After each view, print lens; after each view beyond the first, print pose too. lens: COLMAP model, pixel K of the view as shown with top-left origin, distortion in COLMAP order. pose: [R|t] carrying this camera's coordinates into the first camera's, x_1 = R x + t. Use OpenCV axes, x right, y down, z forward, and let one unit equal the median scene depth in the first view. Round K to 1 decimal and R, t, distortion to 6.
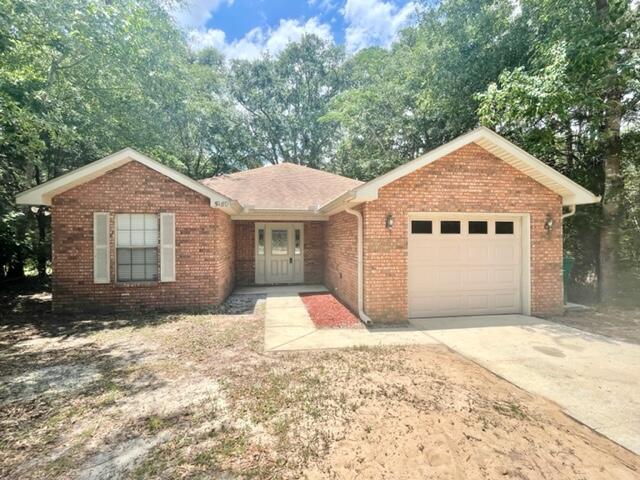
lens RADIAL K [[293.9, 0, 318.2], [0, 293.9, 239.4], [0, 0, 1]] dist [-0.010654, -0.000158]
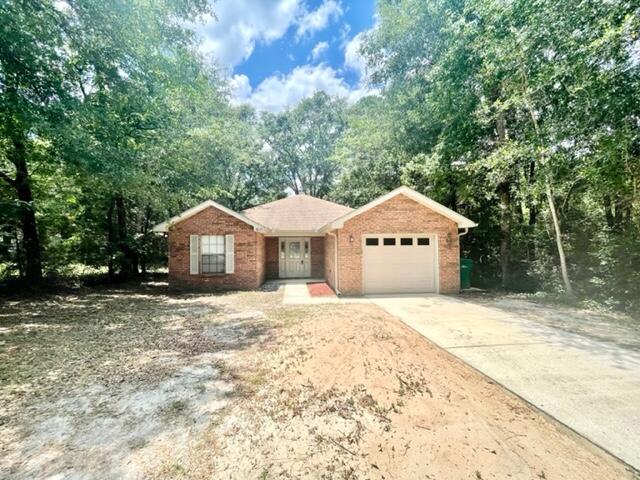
lens RADIAL K [[258.6, 0, 319.2], [0, 258.6, 241.1], [0, 0, 1]] dist [-0.006069, 0.001472]
pose [[0.998151, -0.007178, -0.060356, 0.115025], [0.005980, 0.999782, -0.019997, -0.015723], [0.060486, 0.019599, 0.997977, -0.500187]]
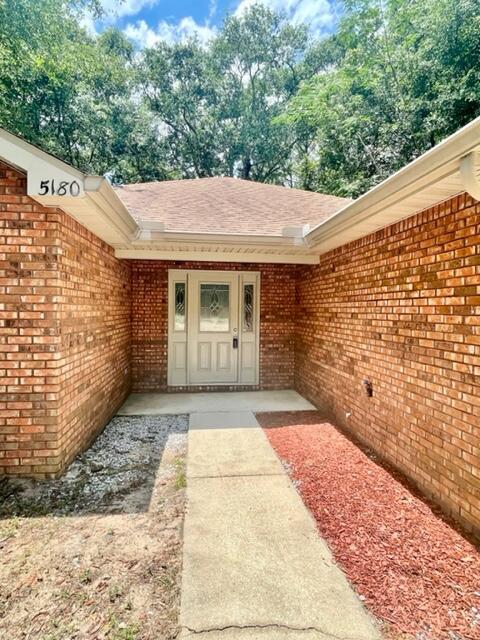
lens RADIAL K [[353.0, 0, 240.9], [0, 353.0, 320.9], [0, 0, 1]] dist [-0.022586, -0.000111]
pose [[0.999347, 0.015672, -0.032544, -0.095760], [-0.014565, 0.999317, 0.033971, 0.015494], [0.033054, -0.033475, 0.998893, 0.554123]]
